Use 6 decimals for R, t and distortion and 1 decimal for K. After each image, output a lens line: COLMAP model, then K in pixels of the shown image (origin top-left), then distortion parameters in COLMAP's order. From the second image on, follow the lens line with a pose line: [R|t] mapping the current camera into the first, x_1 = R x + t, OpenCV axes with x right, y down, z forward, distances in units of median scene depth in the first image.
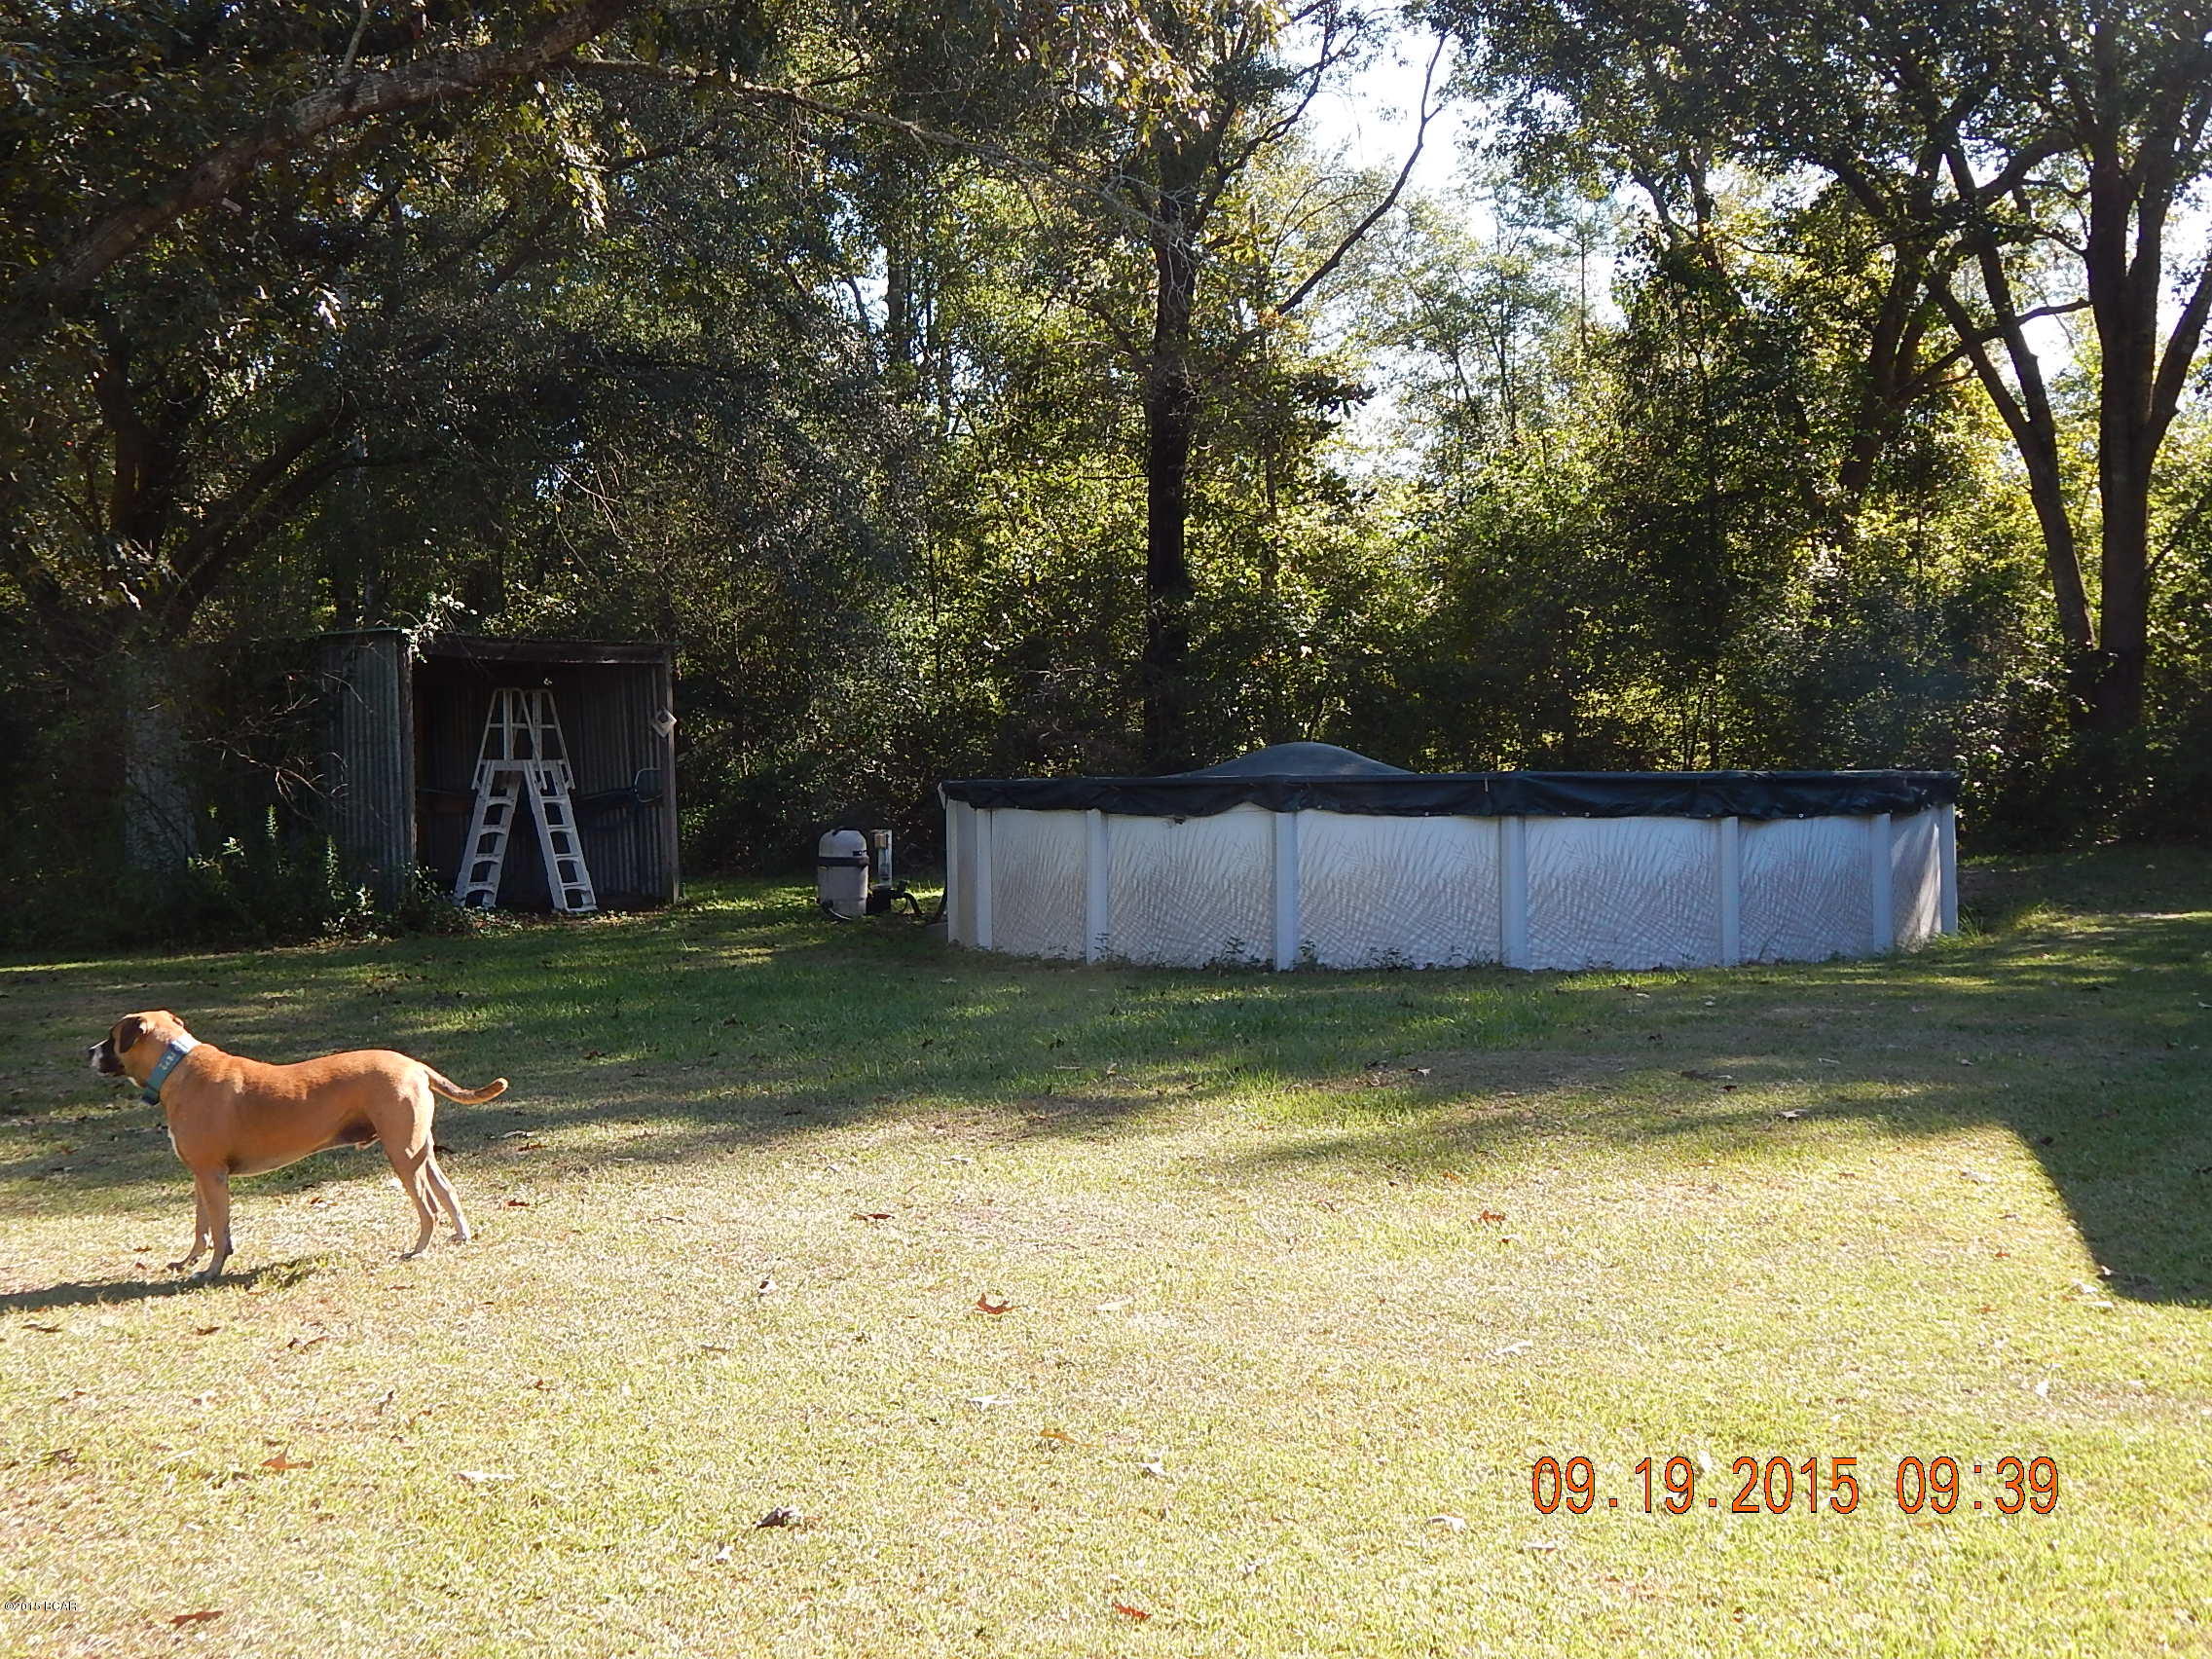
lens RADIAL K [[2776.6, 0, 1107.5], [0, 2776.6, 830.5], [0, 0, 1]] dist [-0.003788, 0.000000]
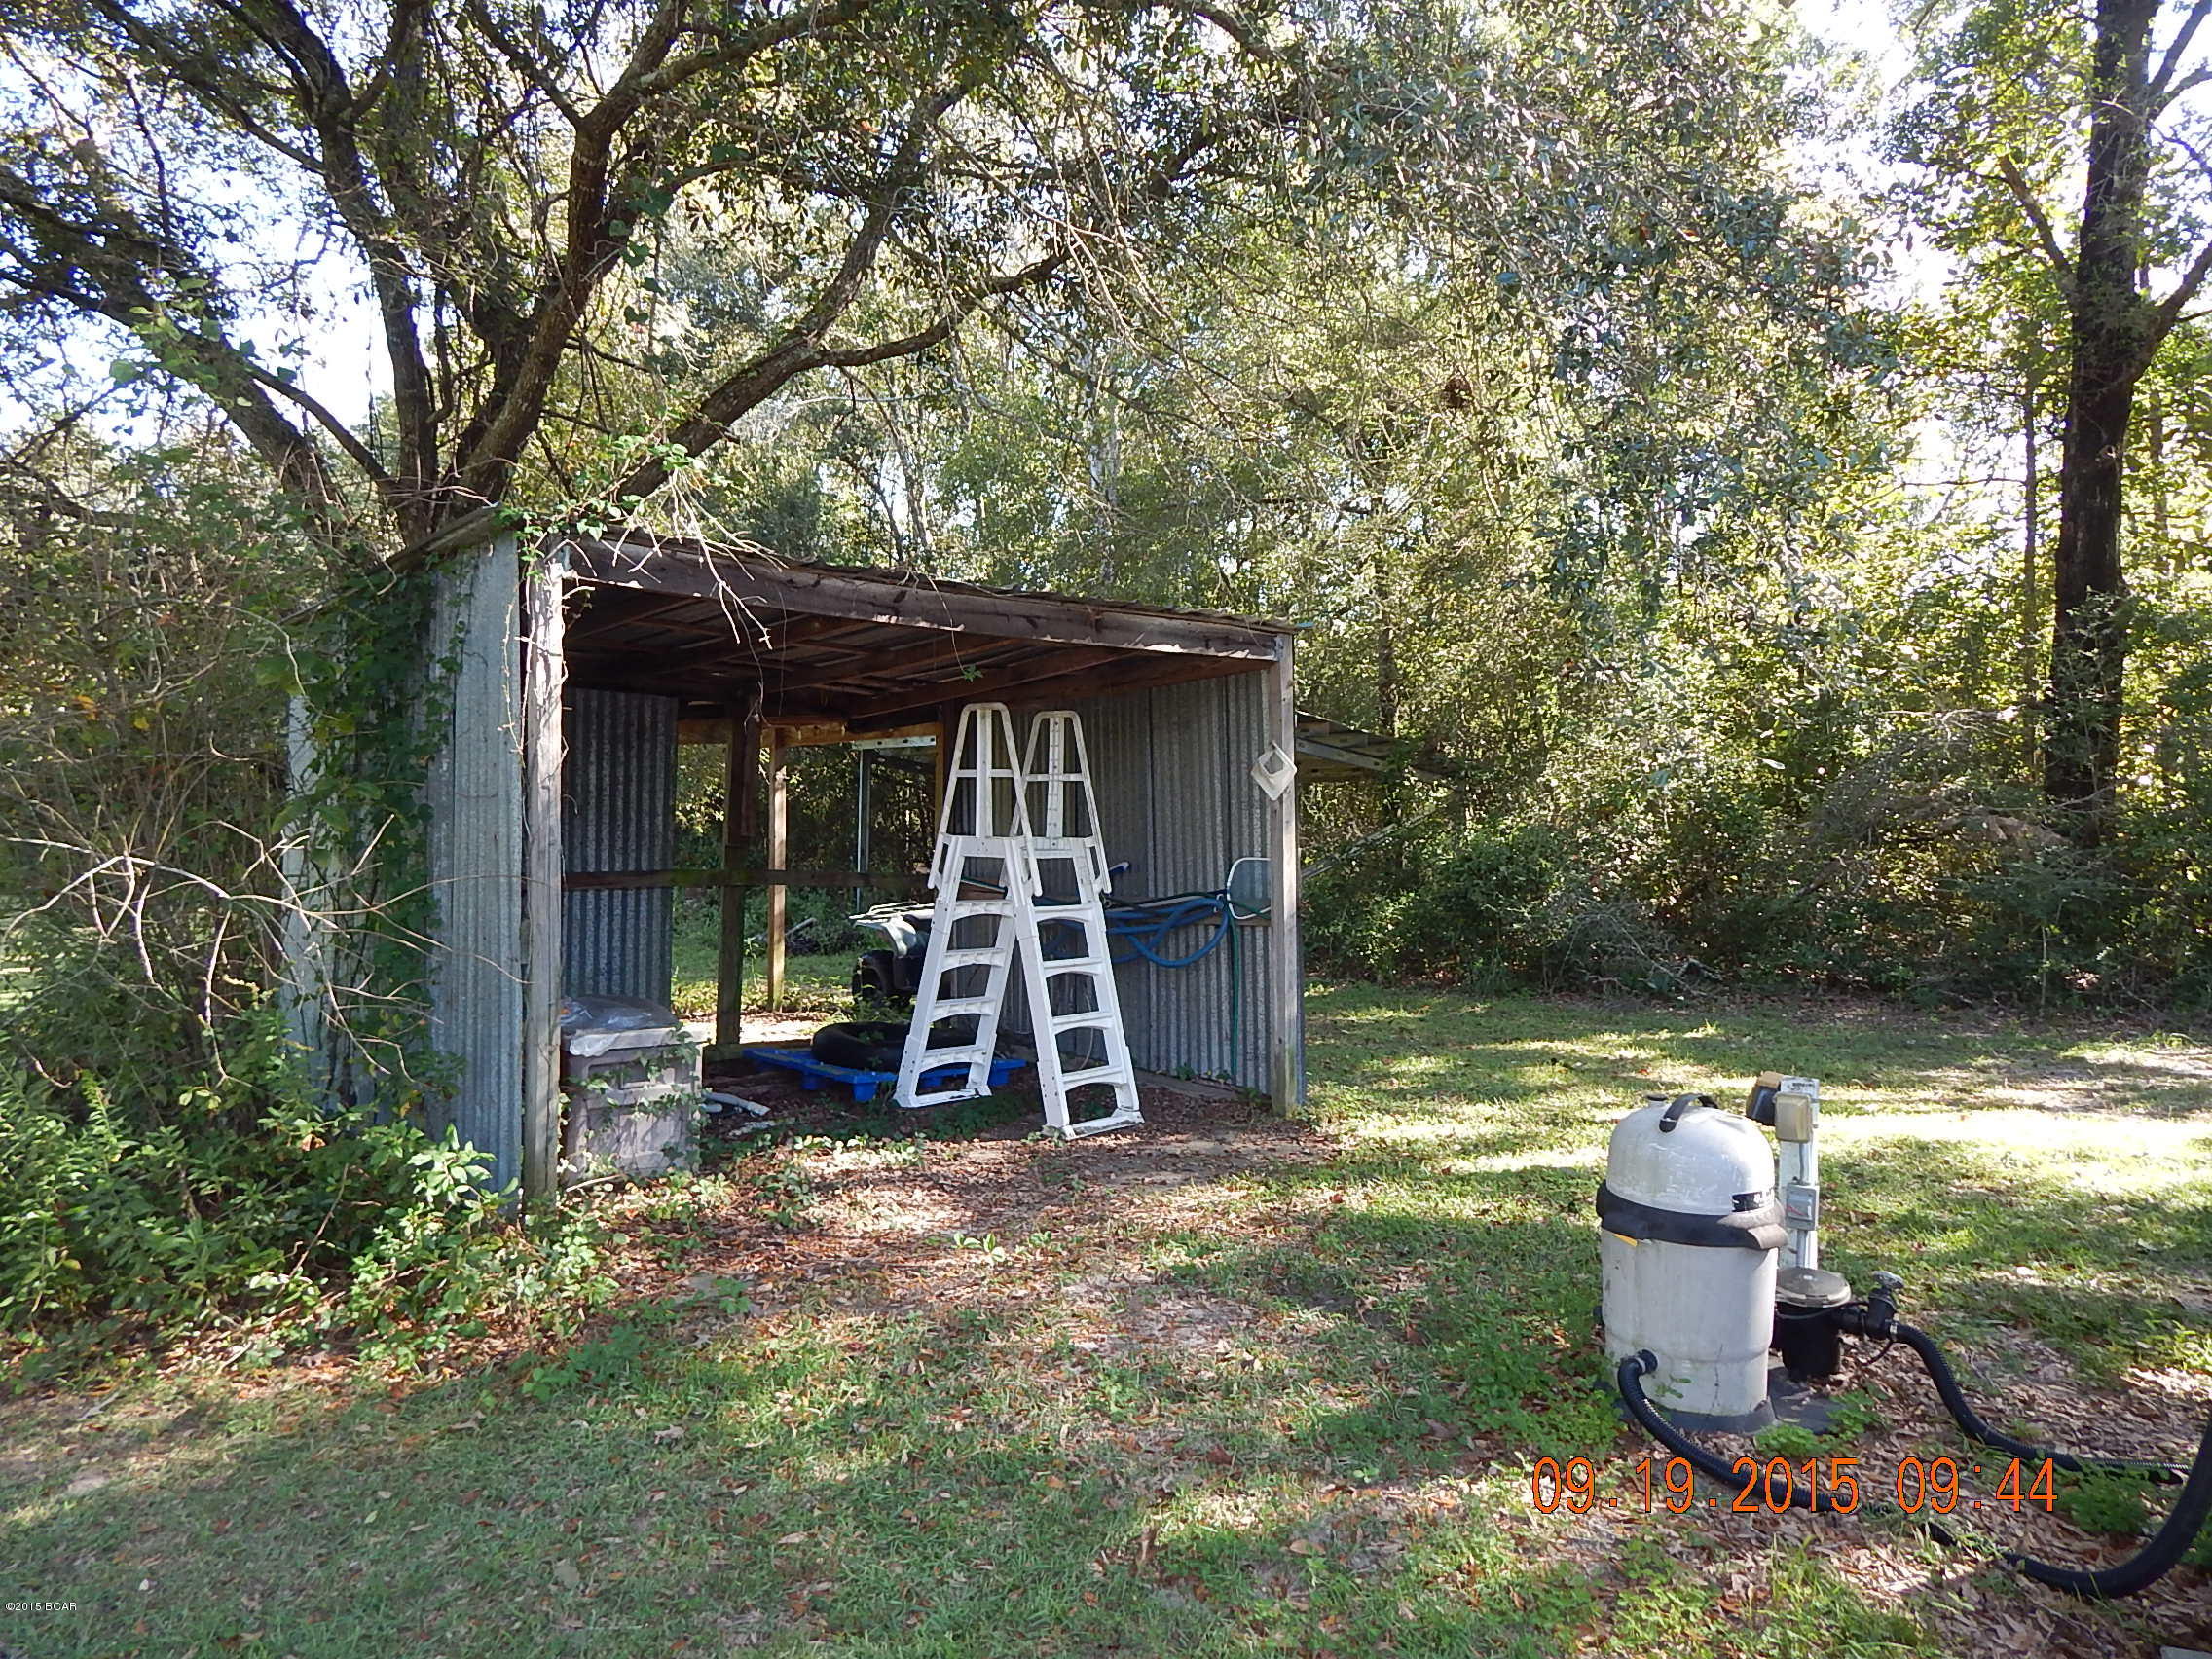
lens RADIAL K [[1462.7, 0, 1105.7], [0, 1462.7, 830.8], [0, 0, 1]] dist [0.014105, -0.015628]
pose [[0.926003, 0.030577, -0.376277, -0.085482], [-0.036386, 0.999303, -0.008338, -0.024651], [0.375760, 0.021412, 0.926470, 0.734255]]
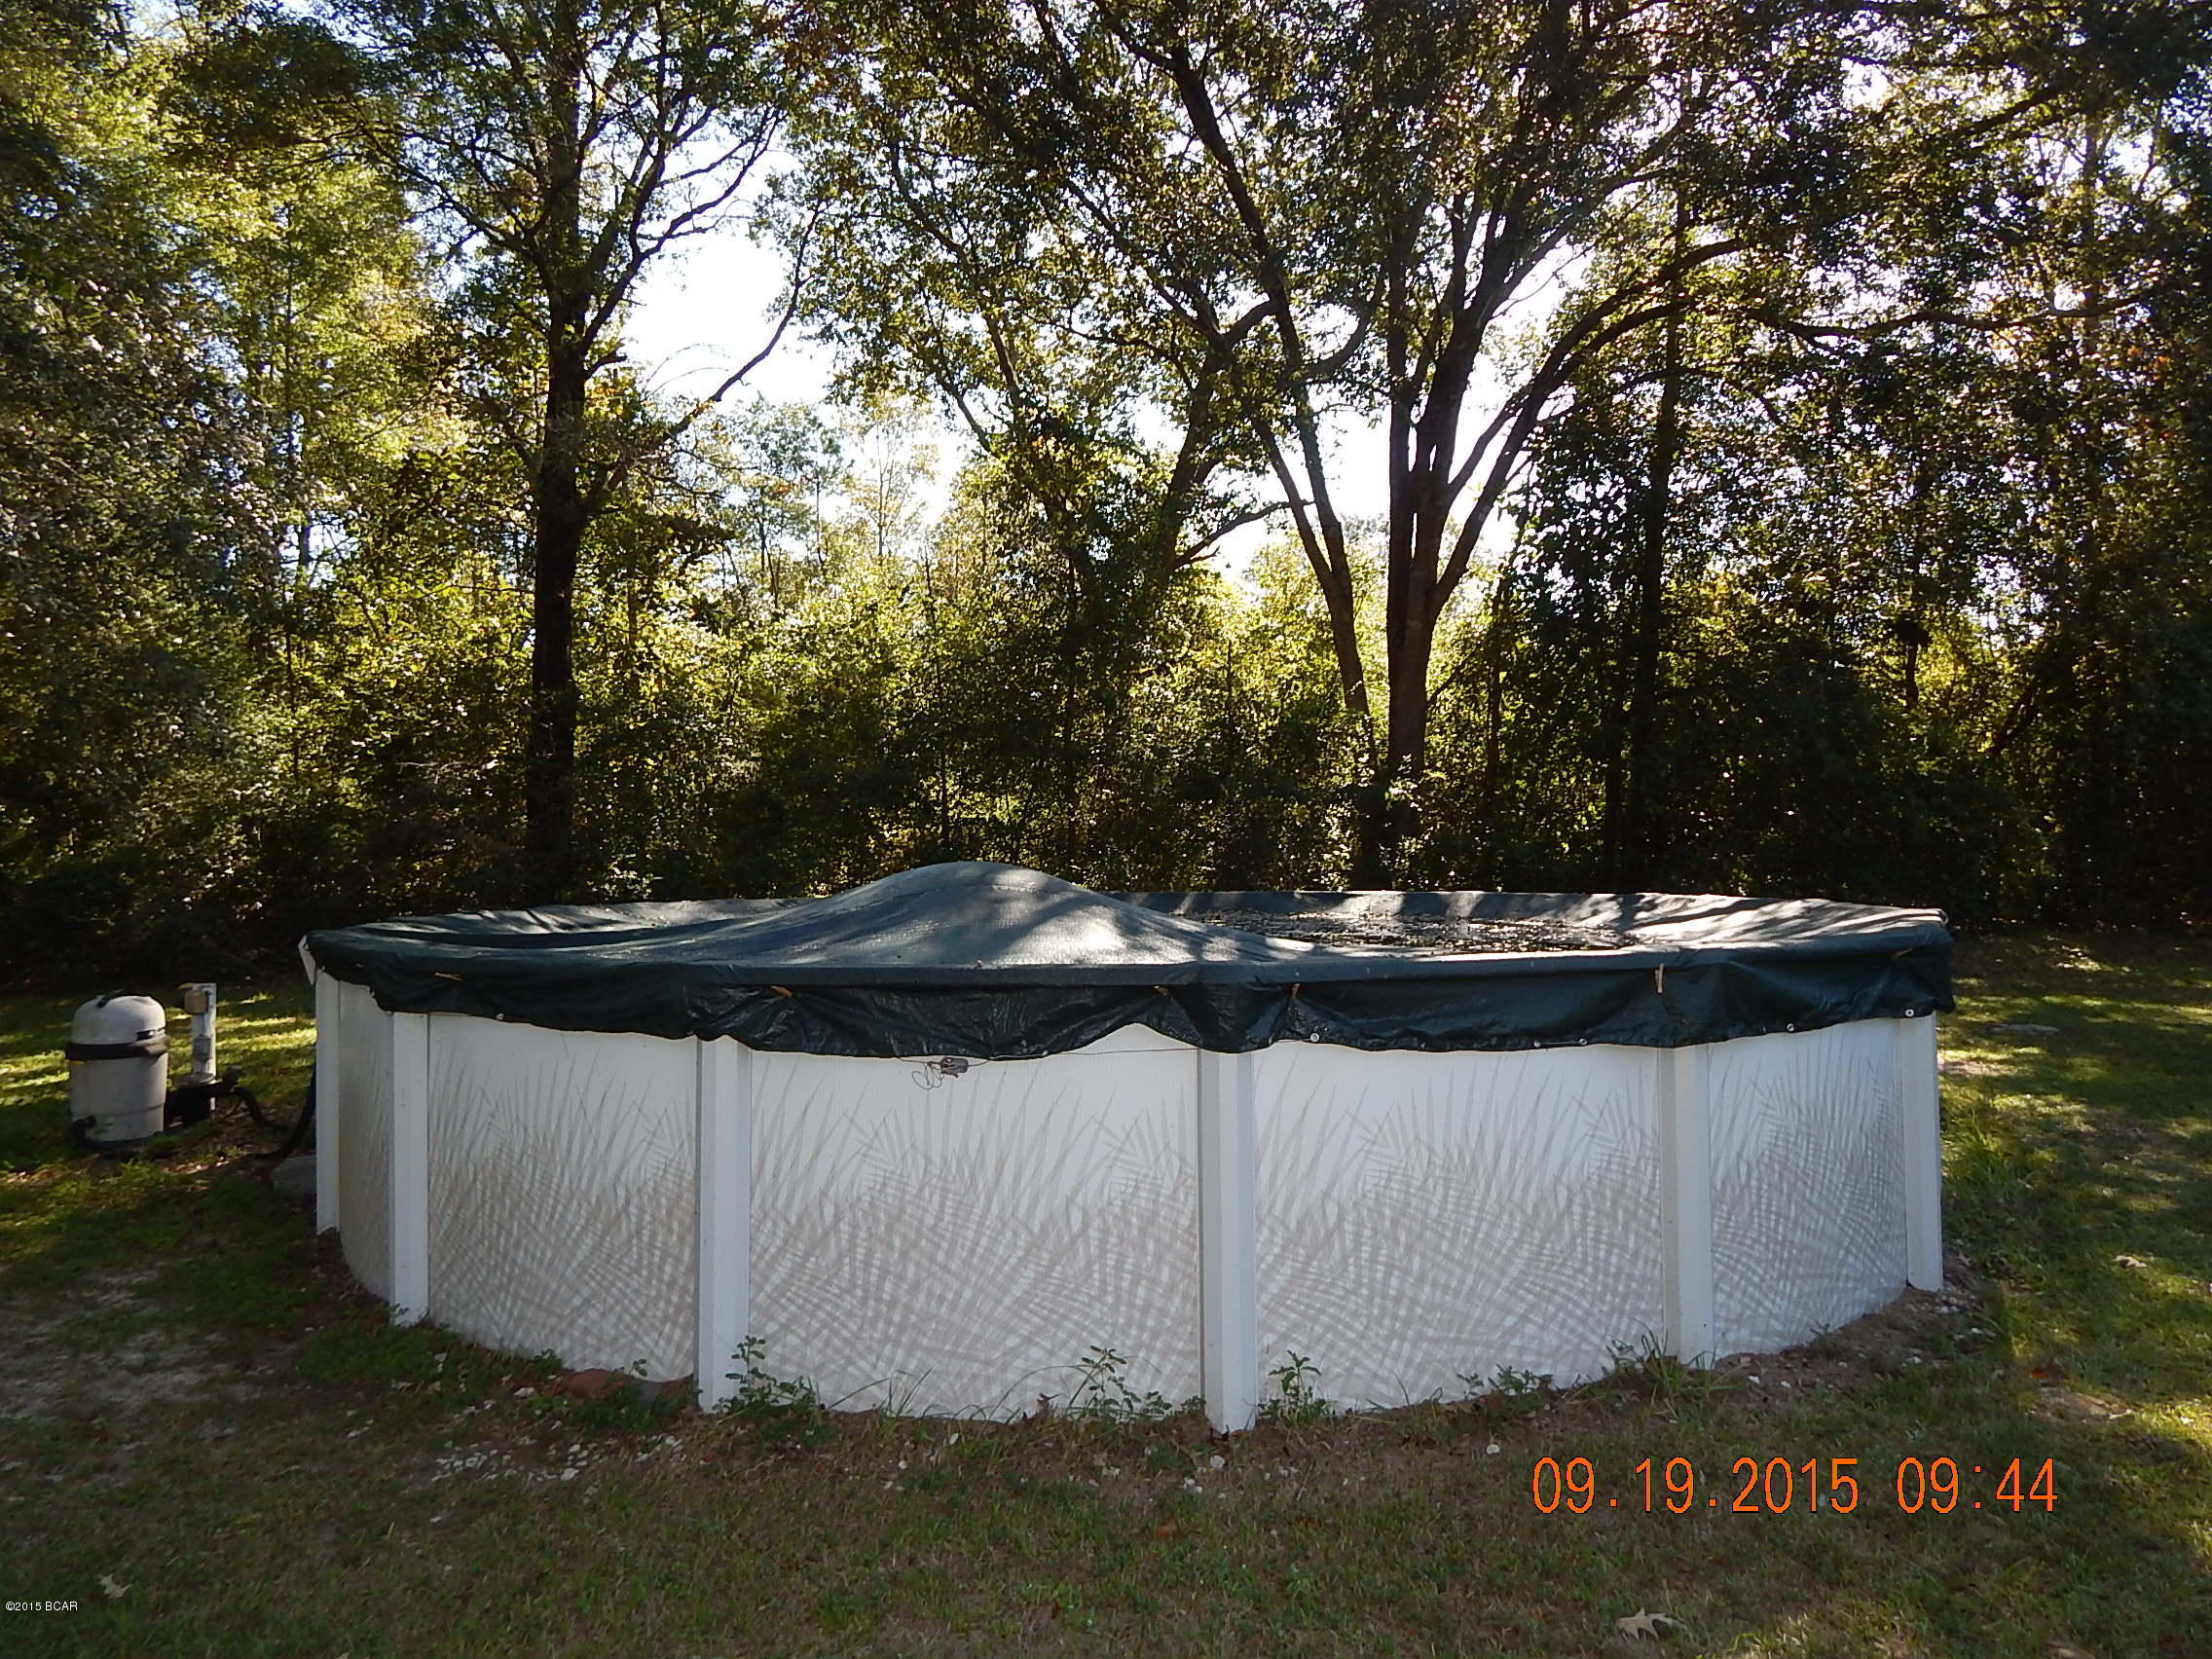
lens RADIAL K [[1462.7, 0, 1096.3], [0, 1462.7, 816.0], [0, 0, 1]] dist [0.014105, -0.015628]
pose [[0.904521, 0.011098, 0.426285, -0.033975], [0.006686, 0.999169, -0.040198, -0.022350], [-0.426377, 0.039210, 0.903695, 0.544092]]
